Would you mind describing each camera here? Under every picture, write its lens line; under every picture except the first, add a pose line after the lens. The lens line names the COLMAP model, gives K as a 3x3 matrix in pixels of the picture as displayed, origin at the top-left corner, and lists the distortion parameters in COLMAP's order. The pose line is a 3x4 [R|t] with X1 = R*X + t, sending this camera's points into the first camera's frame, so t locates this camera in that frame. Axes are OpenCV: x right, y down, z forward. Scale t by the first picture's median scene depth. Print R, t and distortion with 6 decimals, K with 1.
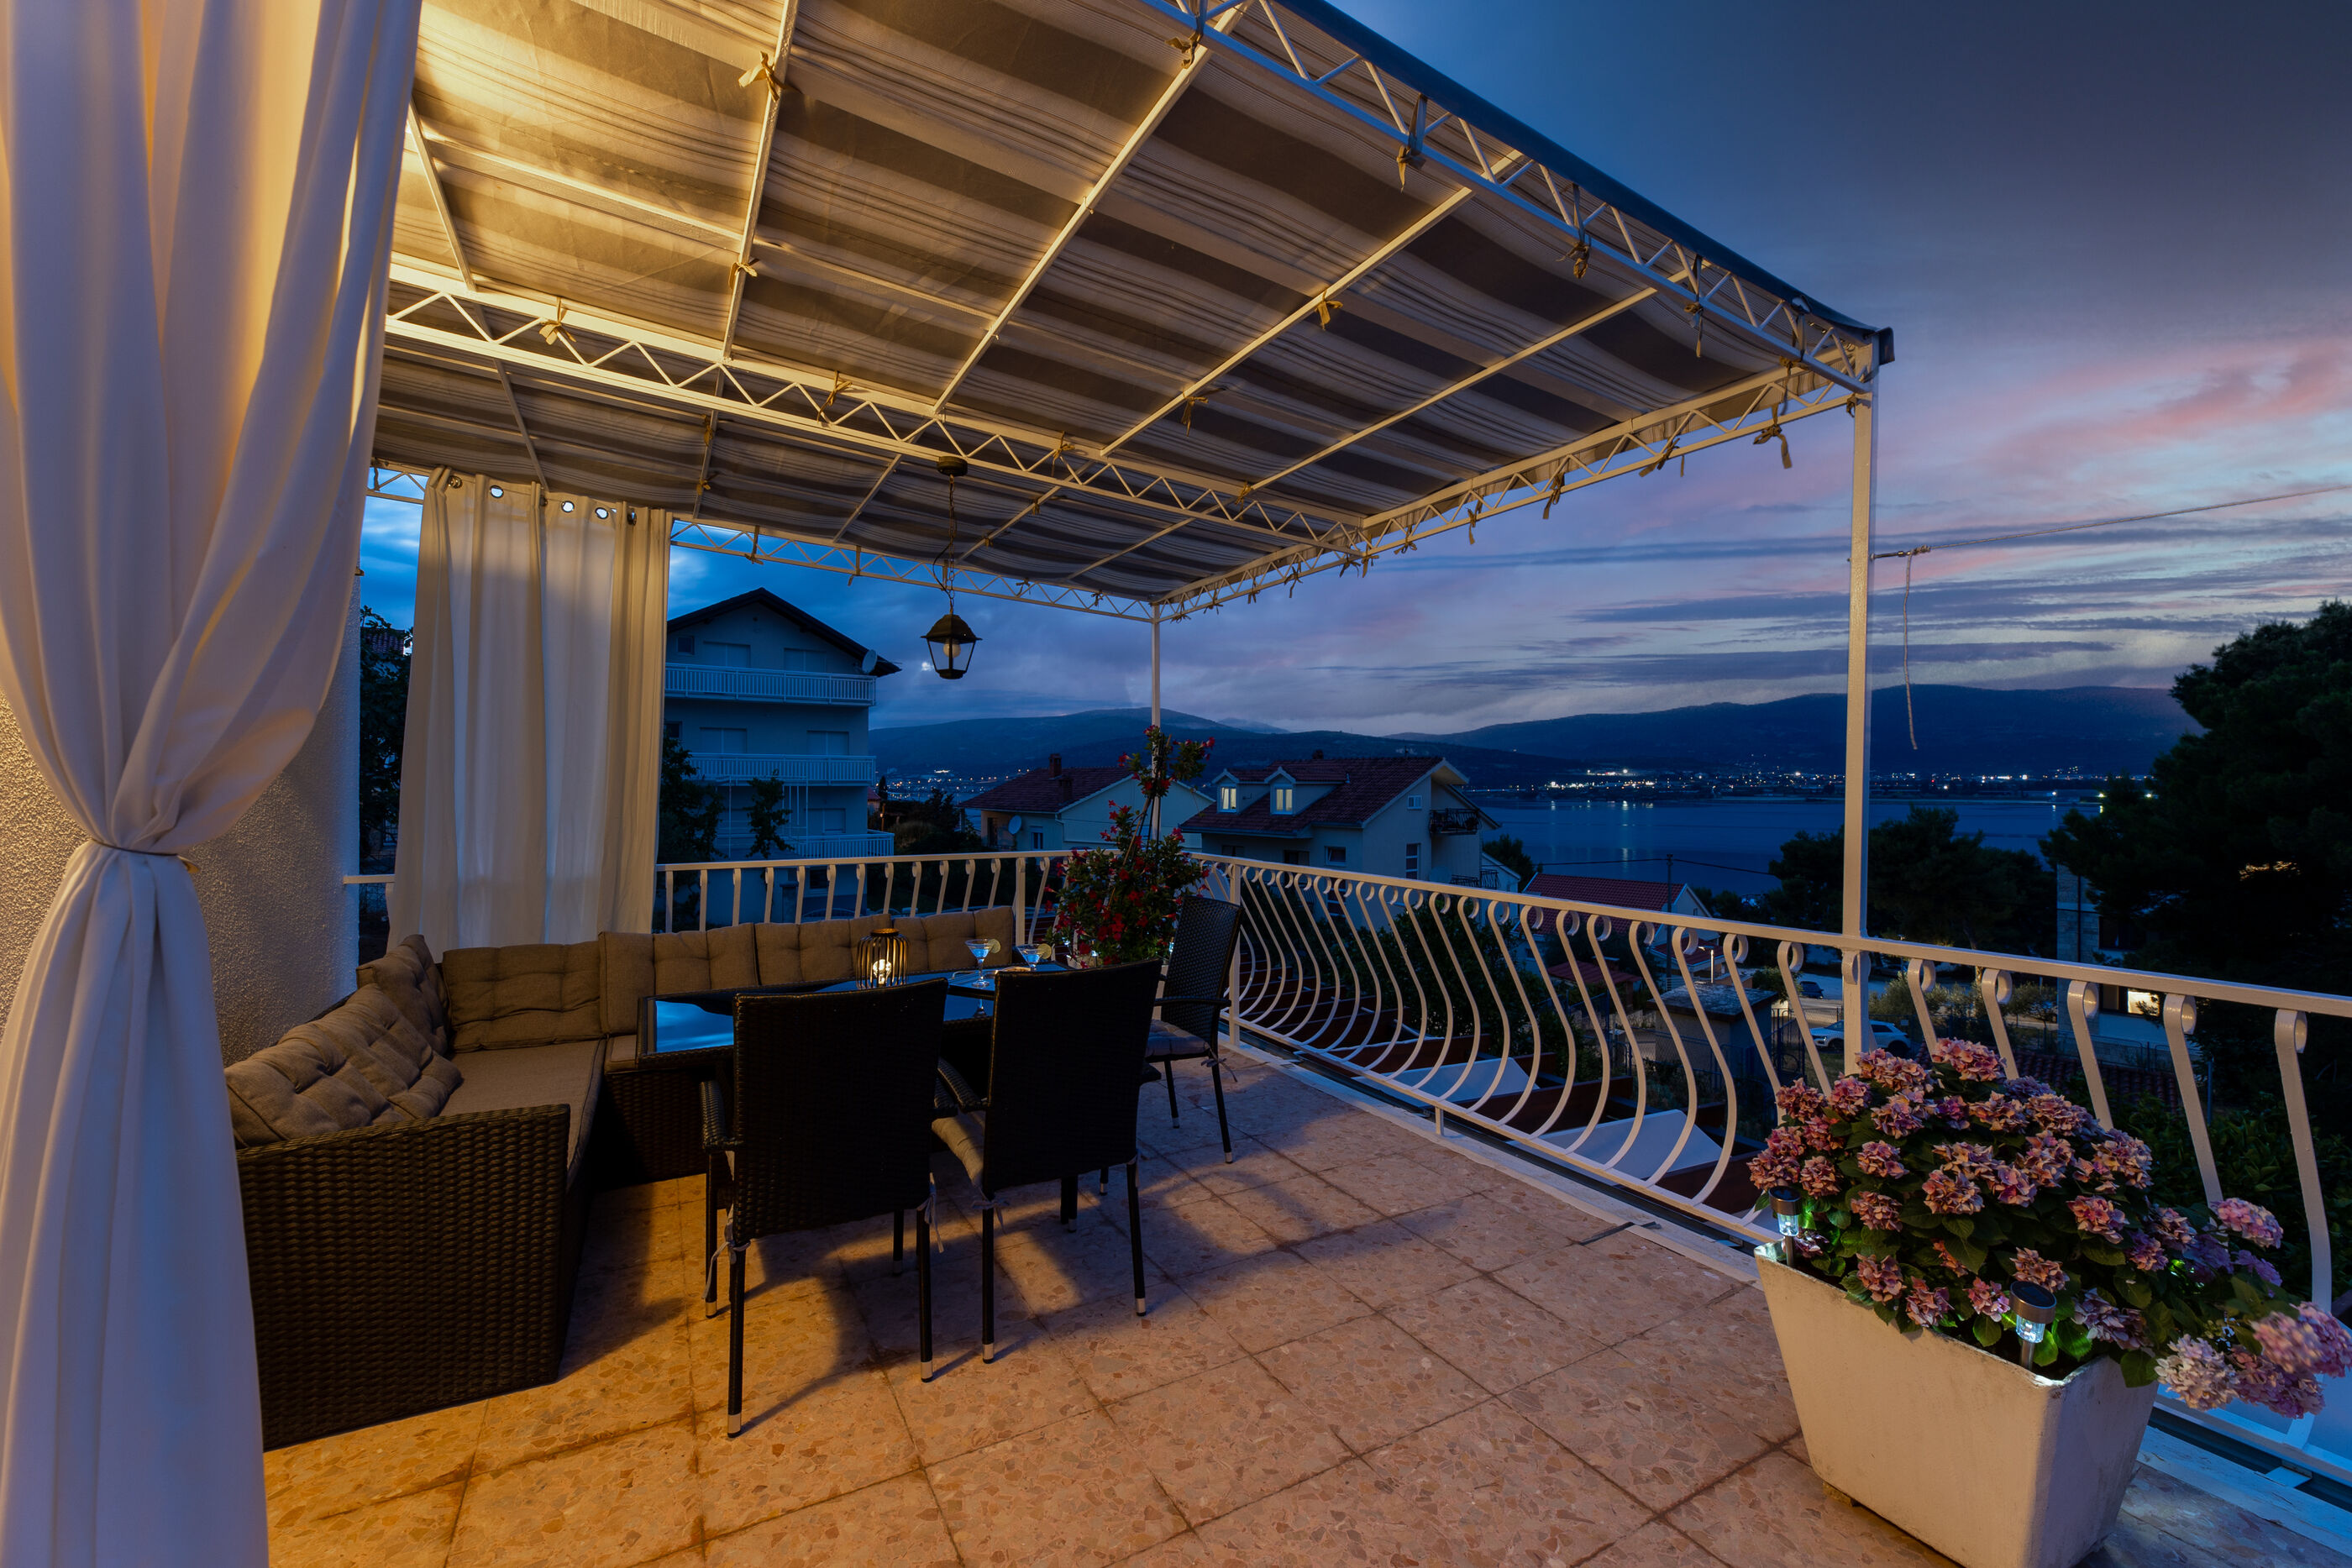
lens RADIAL K [[940.6, 0, 1170.4], [0, 940.6, 783.1], [0, 0, 1]] dist [0.002025, -0.000313]
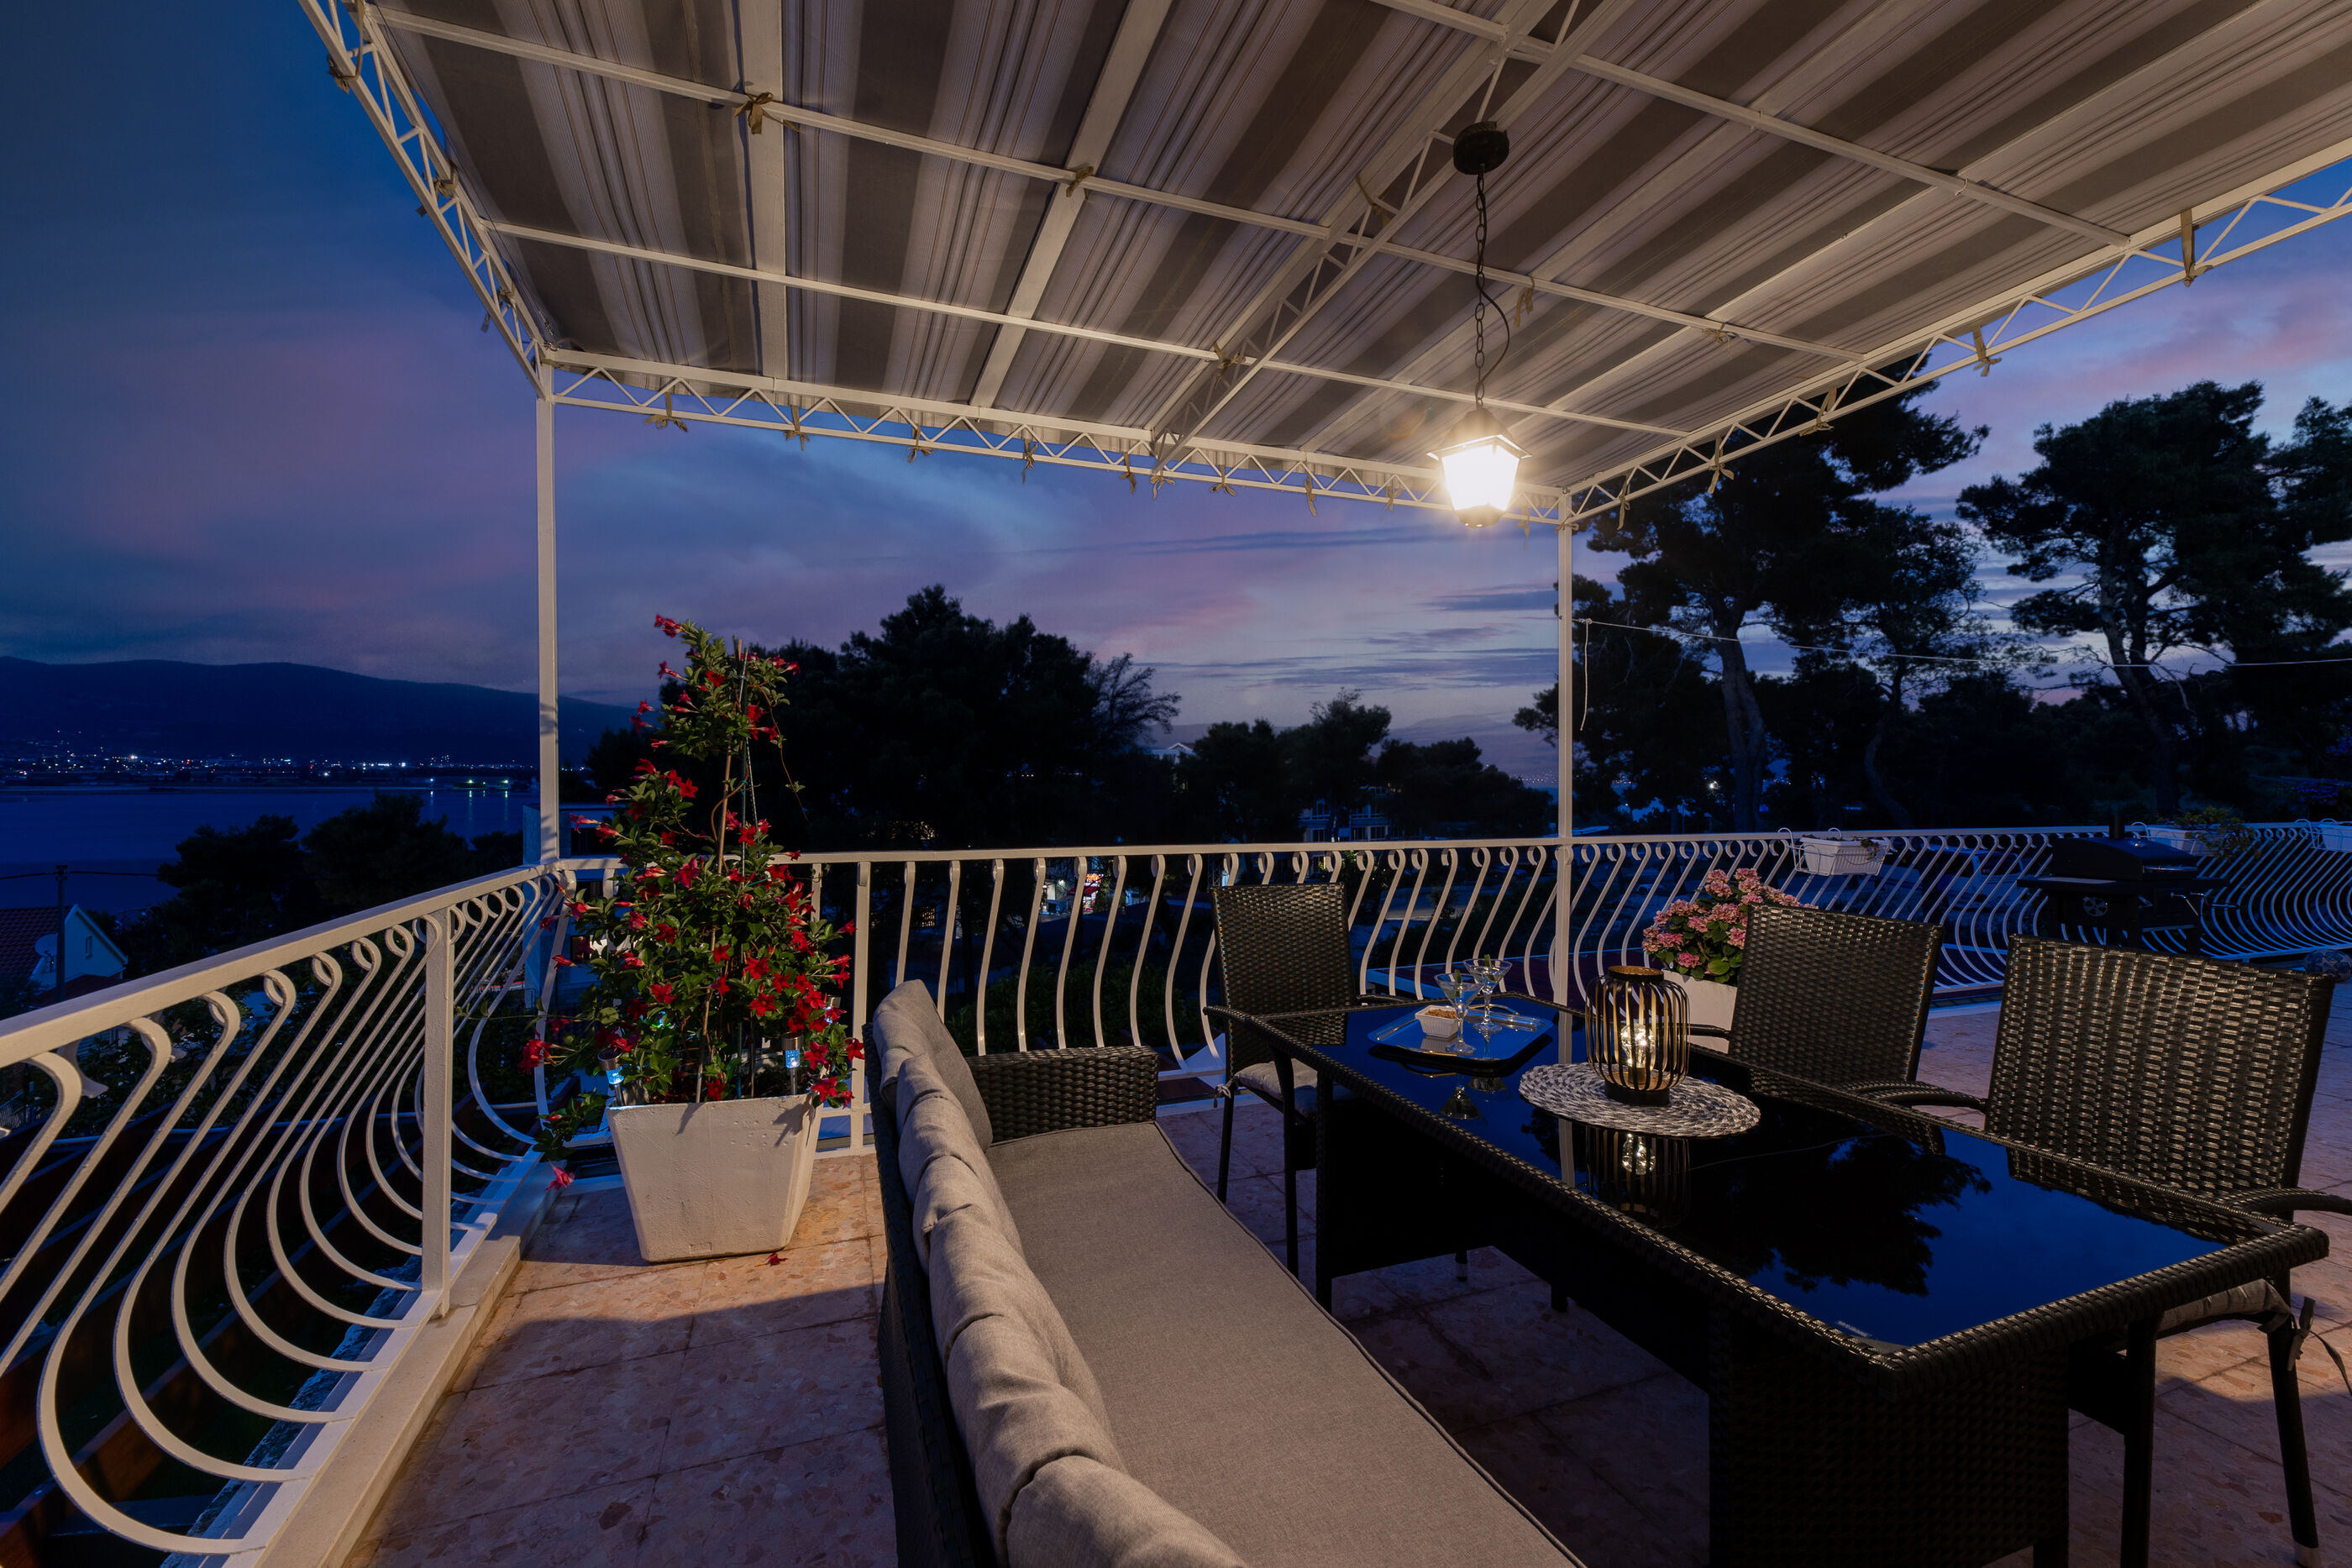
lens RADIAL K [[940.6, 0, 1170.4], [0, 940.6, 783.1], [0, 0, 1]] dist [0.002025, -0.000313]
pose [[0.150021, -0.008011, 0.988650, -0.912552], [-0.005627, 0.999944, 0.008956, 0.044134], [-0.988667, -0.006907, 0.149968, 1.216278]]
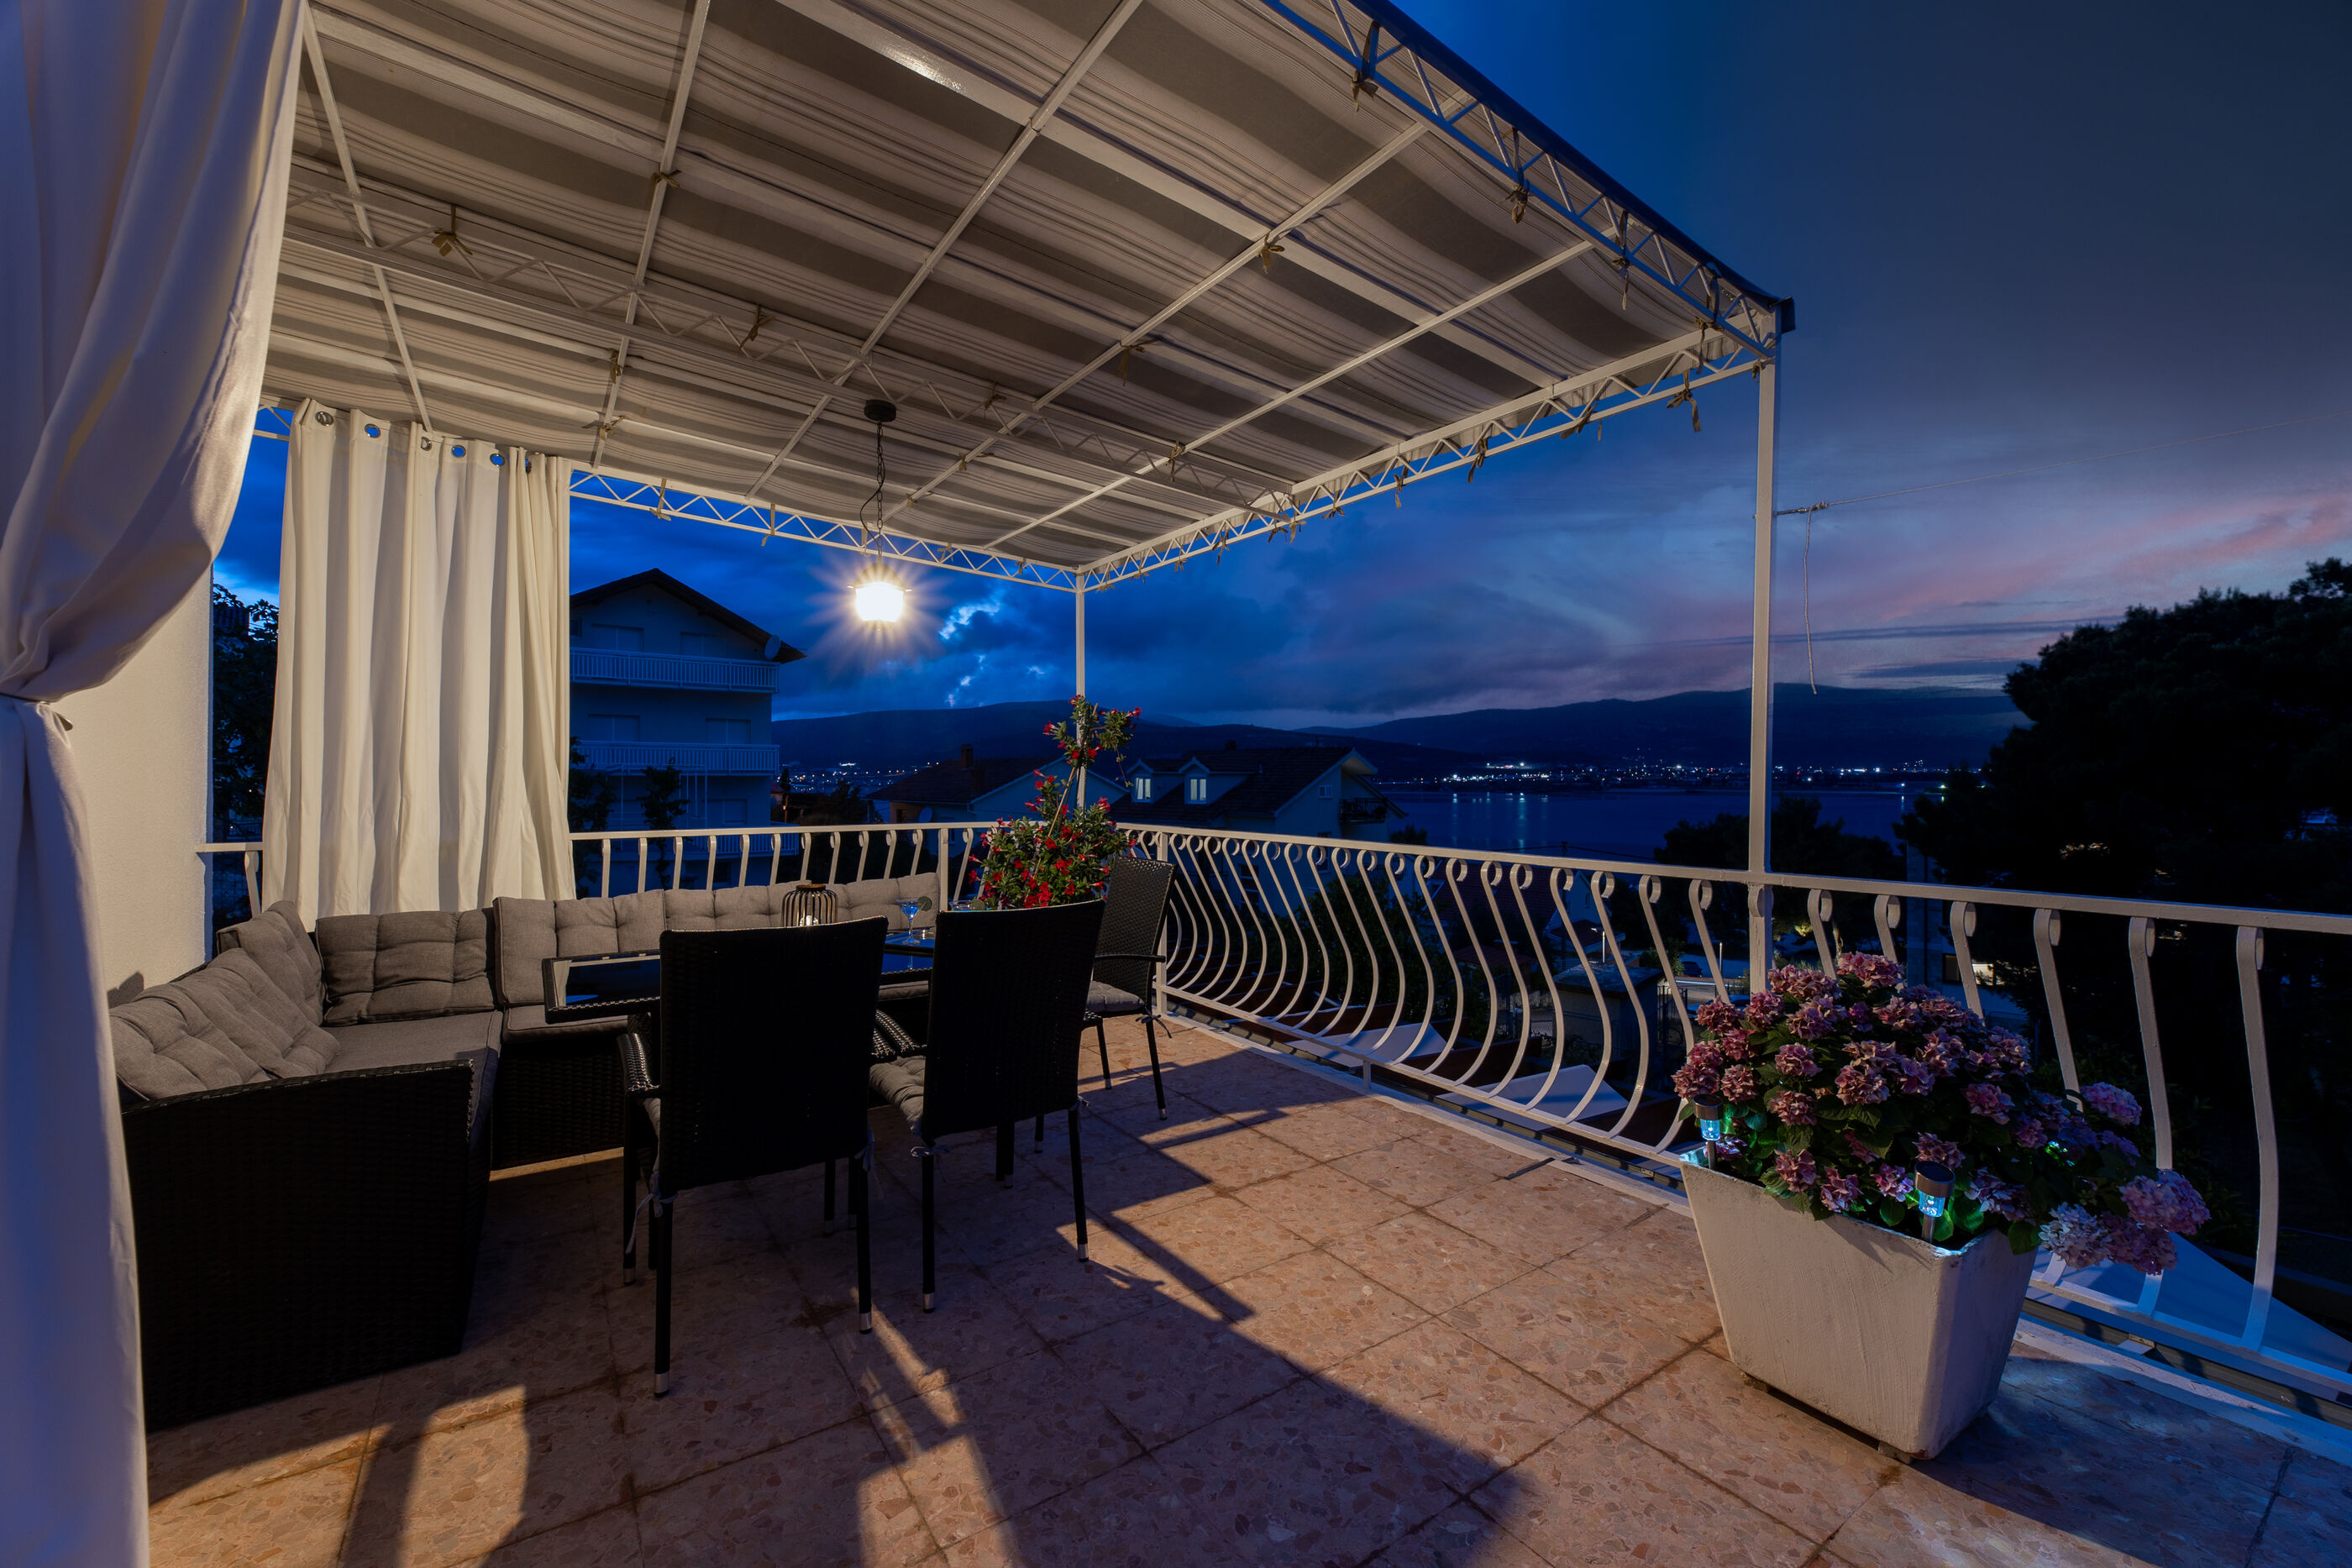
lens RADIAL K [[940.0, 0, 1168.2], [0, 940.0, 776.9], [0, 0, 1]] dist [0.000551, 0.000010]
pose [[0.995919, -0.000693, 0.090246, -0.026307], [0.000611, 0.999999, 0.000933, 0.045634], [-0.090247, -0.000874, 0.995919, 0.005263]]
